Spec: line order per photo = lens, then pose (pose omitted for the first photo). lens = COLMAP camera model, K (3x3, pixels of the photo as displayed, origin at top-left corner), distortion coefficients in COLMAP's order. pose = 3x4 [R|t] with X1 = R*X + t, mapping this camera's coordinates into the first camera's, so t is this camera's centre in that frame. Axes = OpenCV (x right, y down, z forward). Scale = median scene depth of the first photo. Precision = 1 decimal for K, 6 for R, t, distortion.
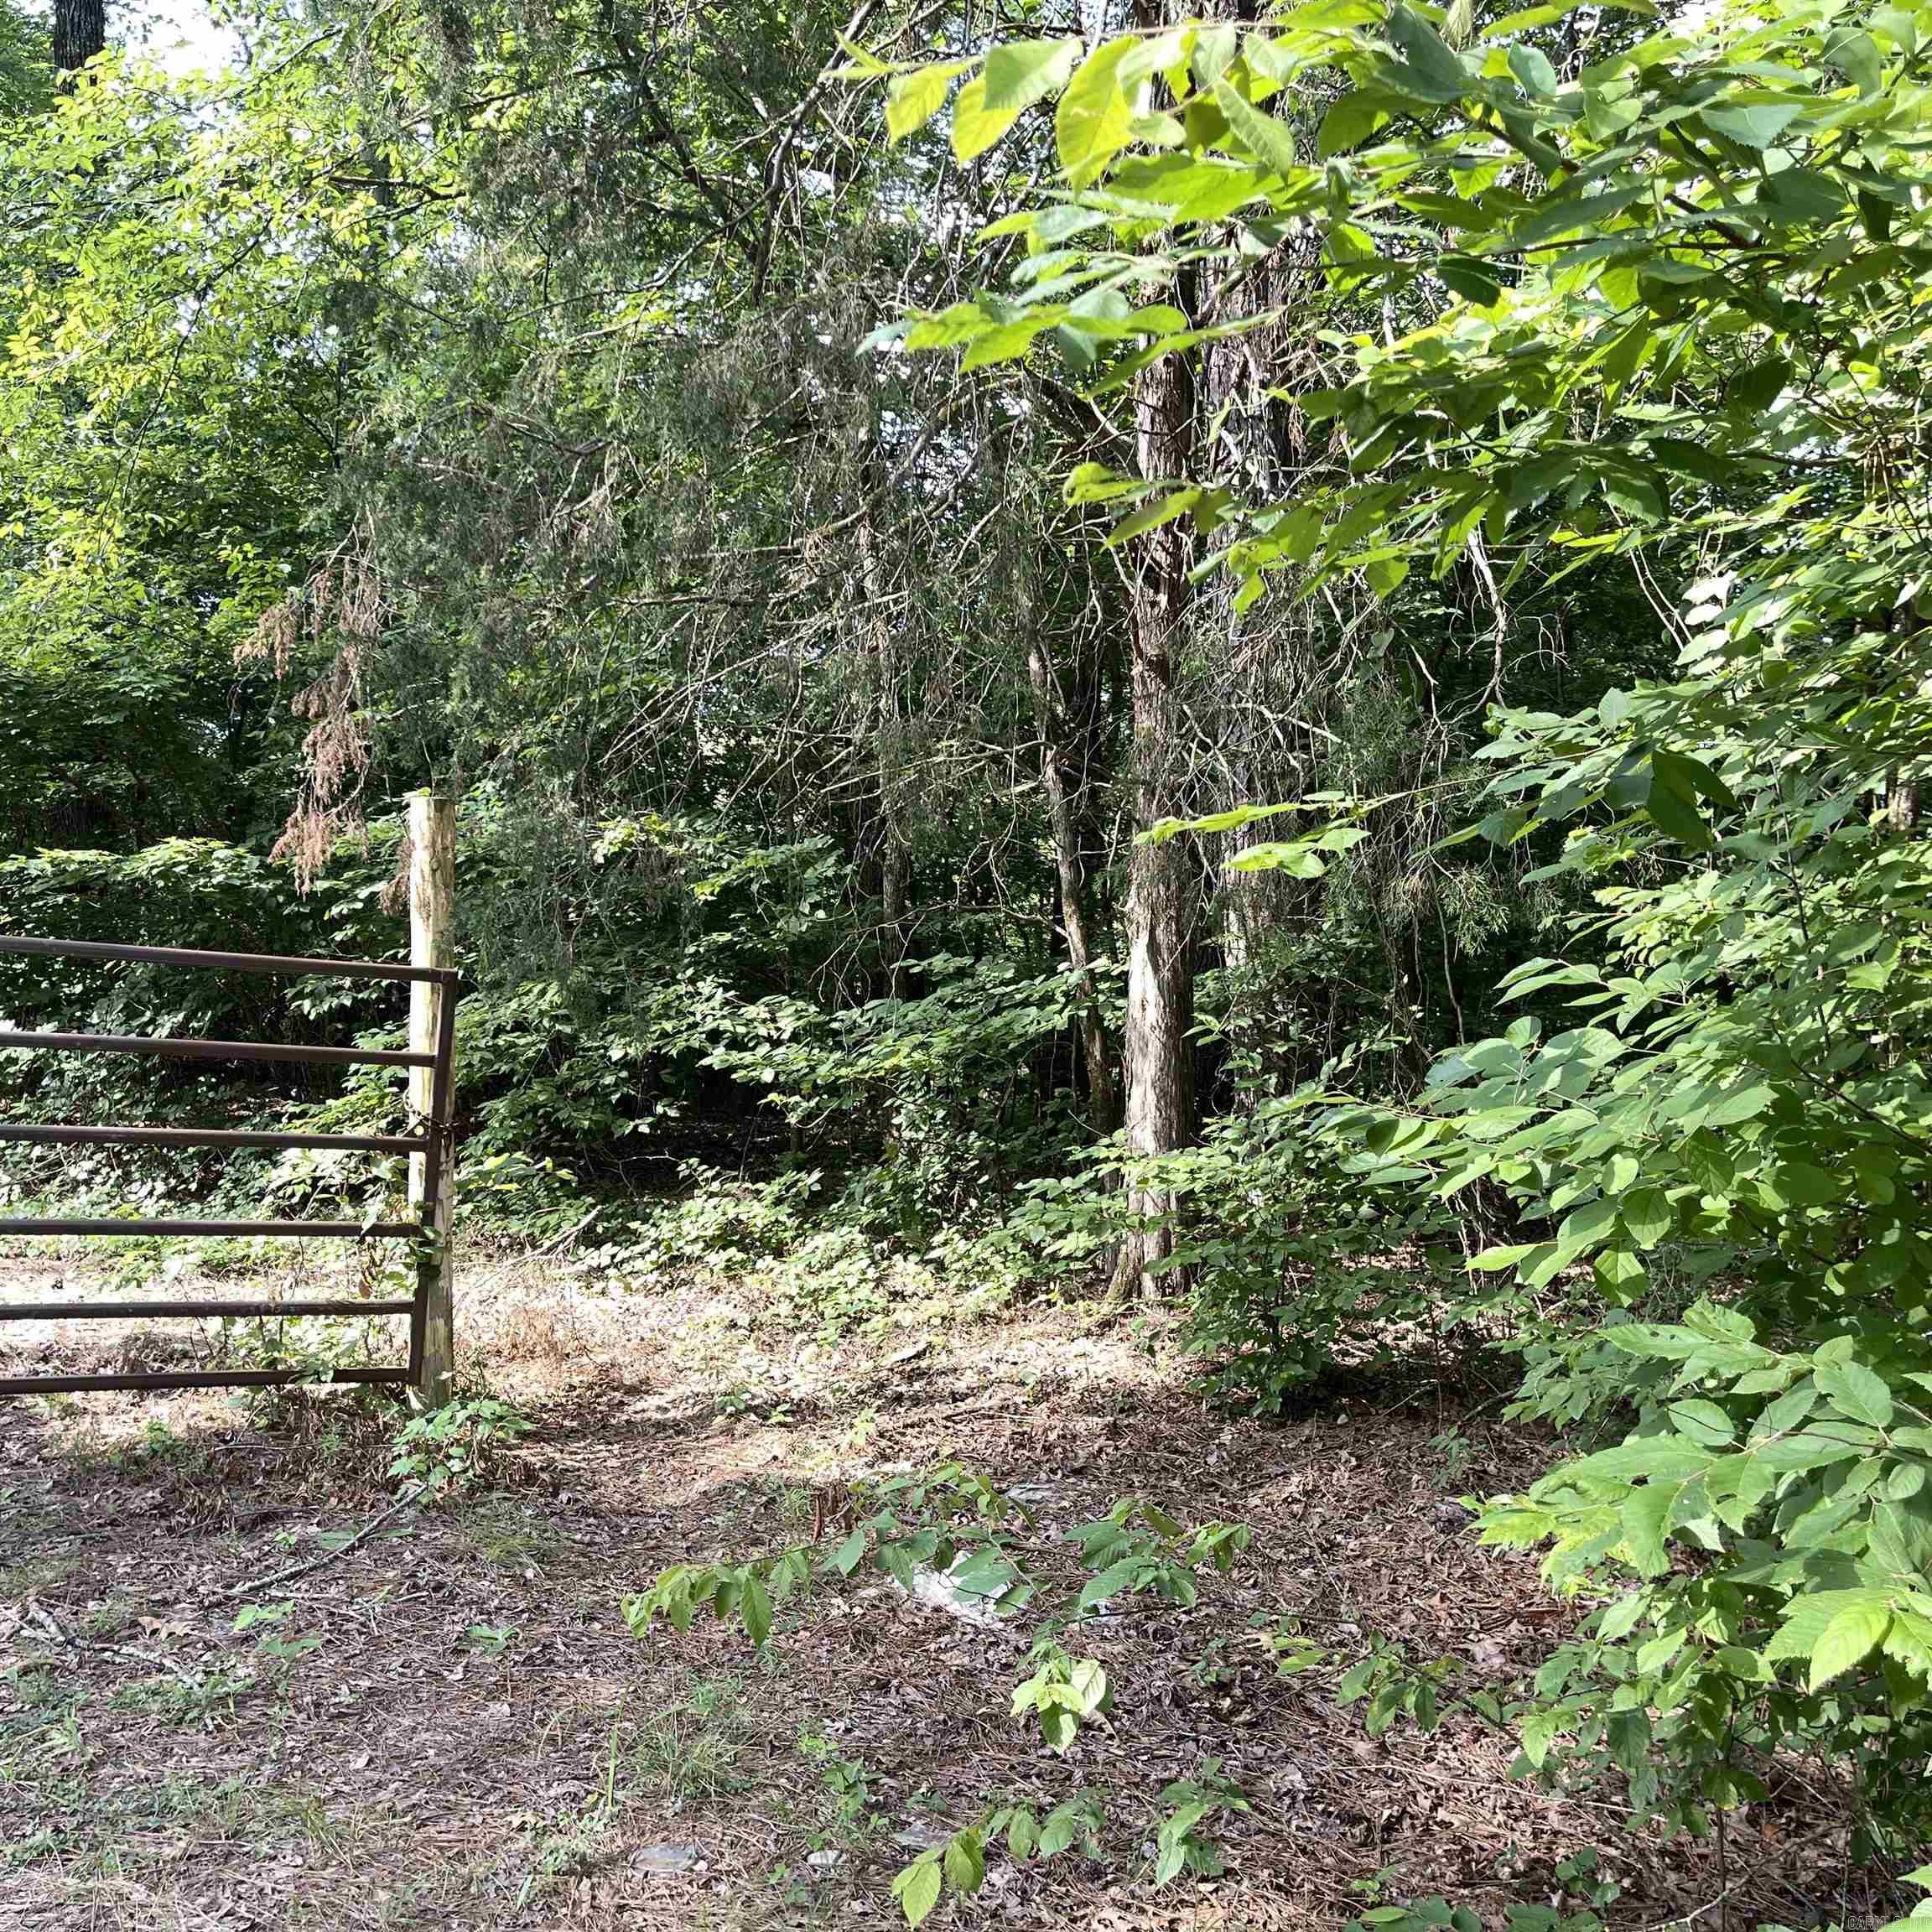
lens RADIAL K [[1829.2, 0, 955.7], [0, 1829.2, 967.5], [0, 0, 1]] dist [0.090303, -0.178133]
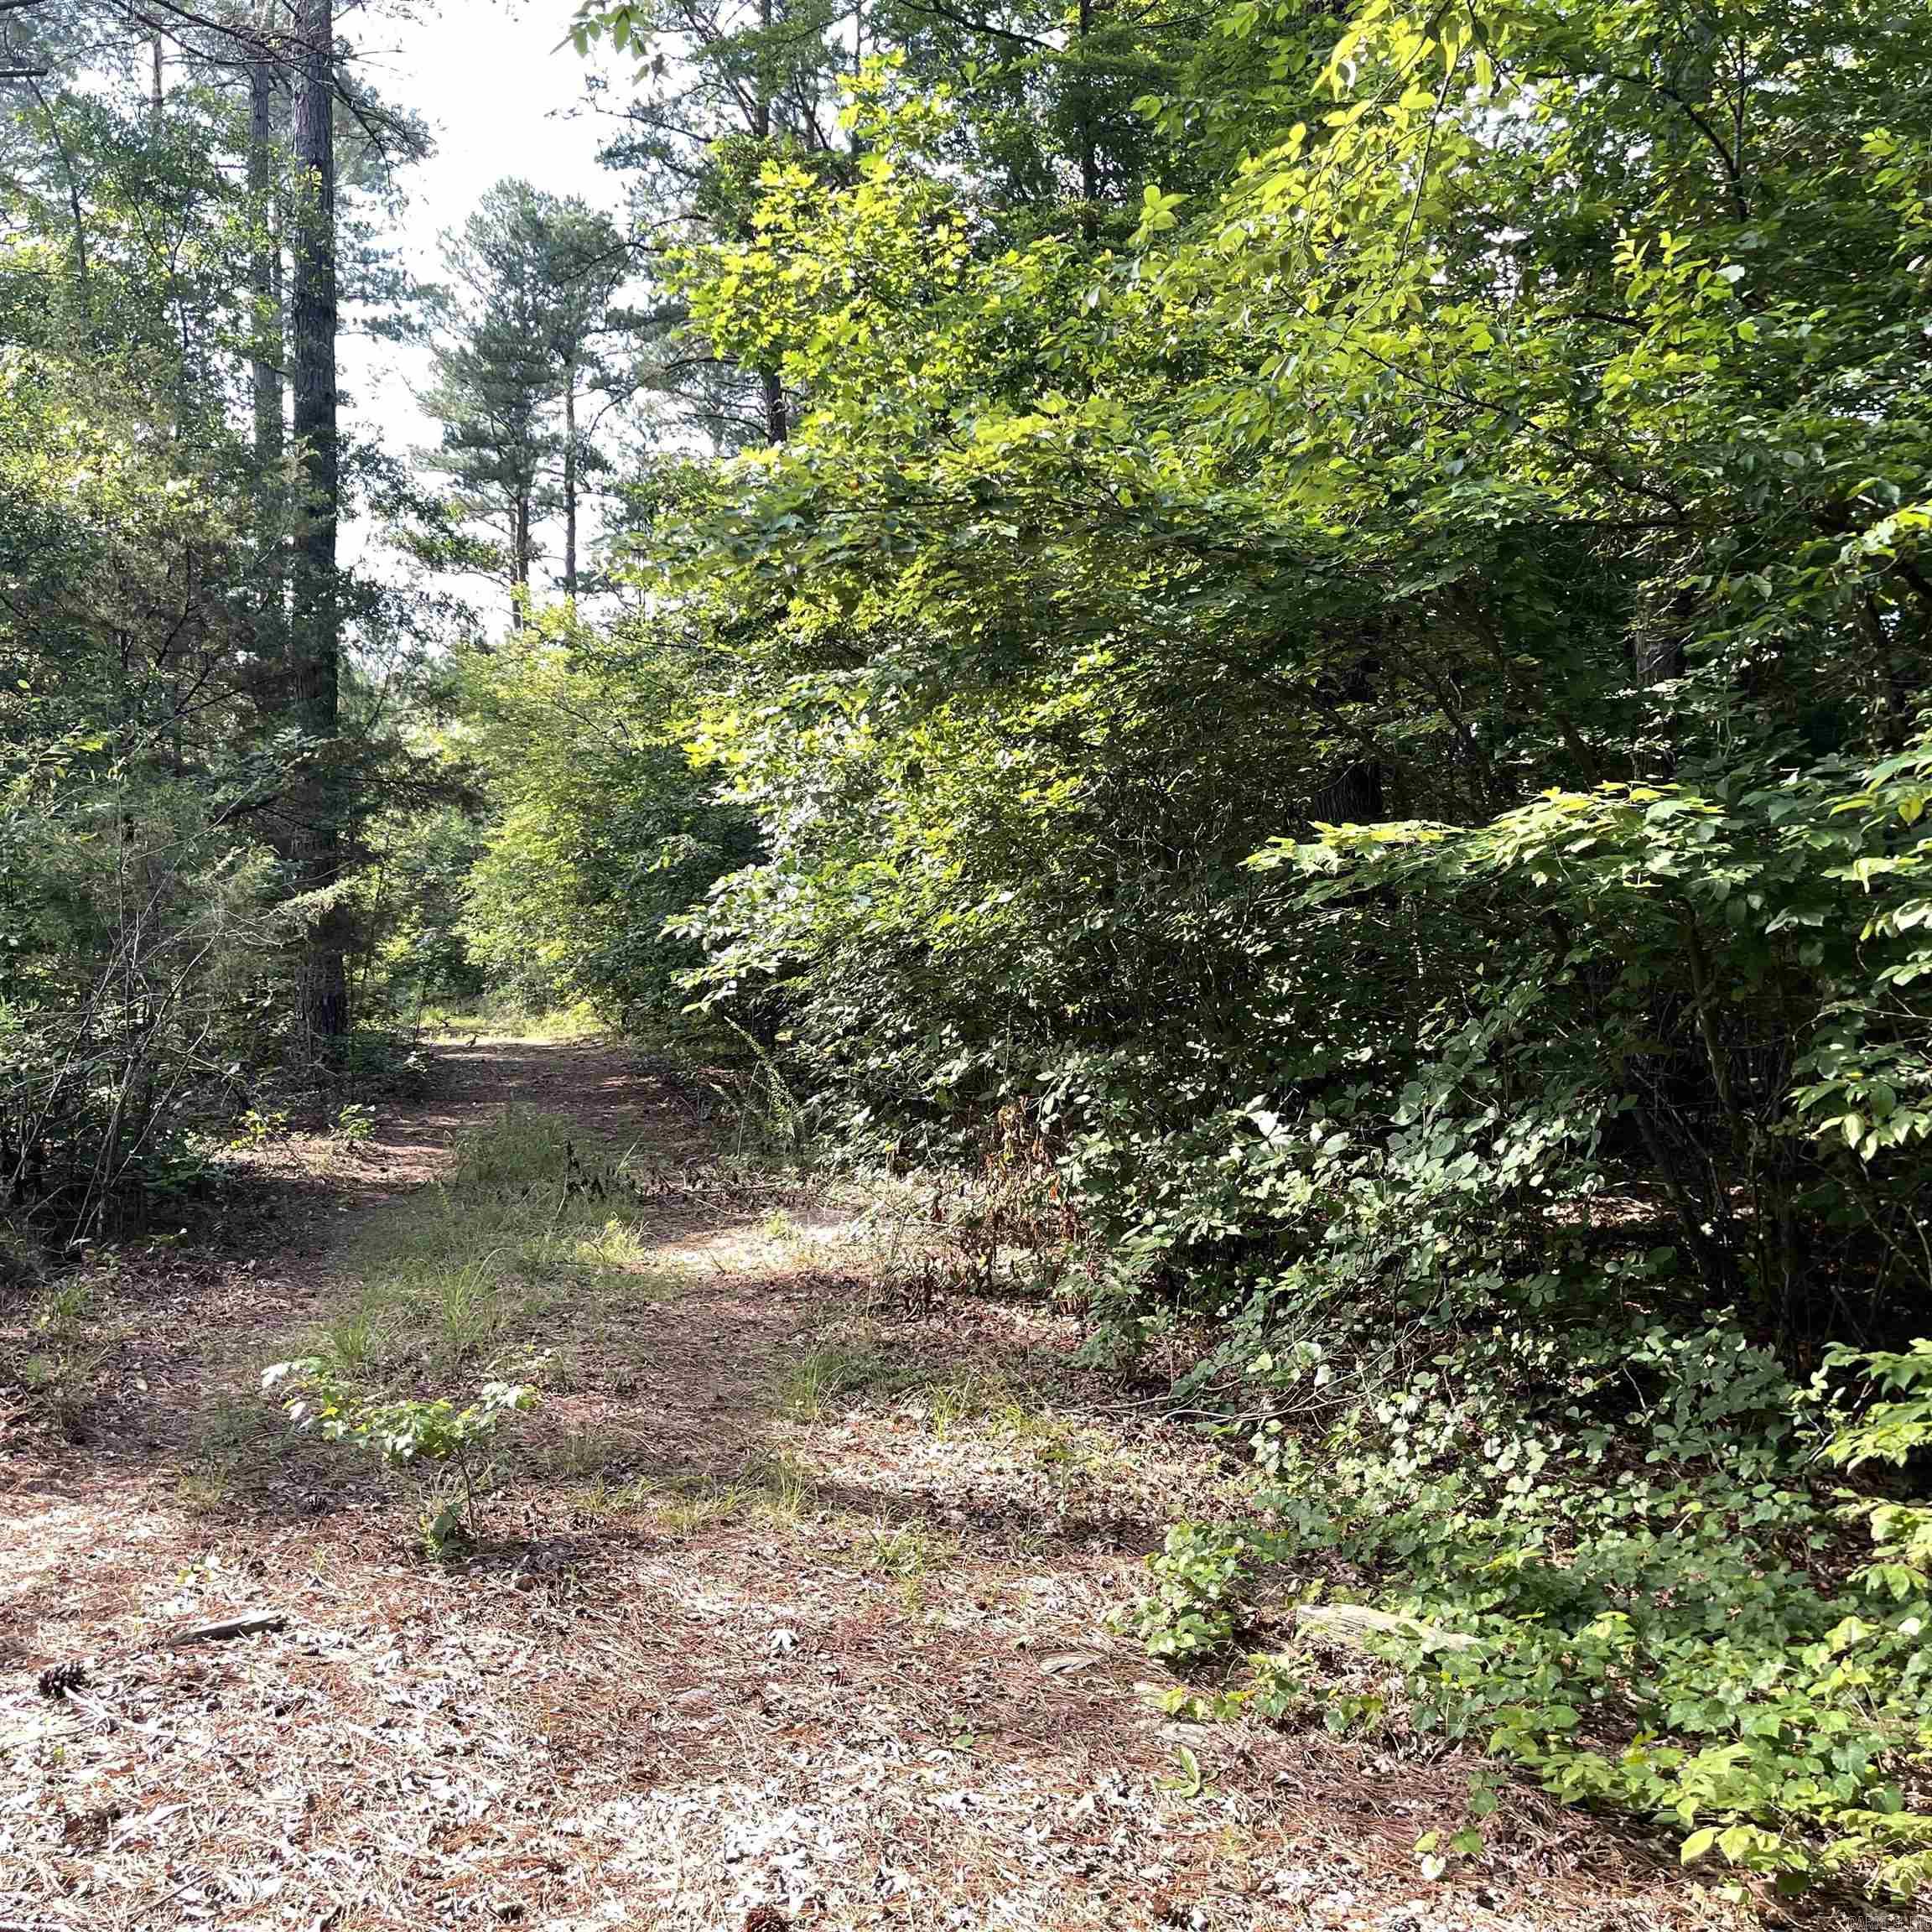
lens RADIAL K [[1829.2, 0, 955.7], [0, 1829.2, 967.5], [0, 0, 1]] dist [0.090303, -0.178133]
pose [[0.802160, -0.017391, -0.596856, -0.255602], [0.014728, 0.999848, -0.009339, -0.018579], [0.596927, -0.001299, 0.802294, 0.496948]]
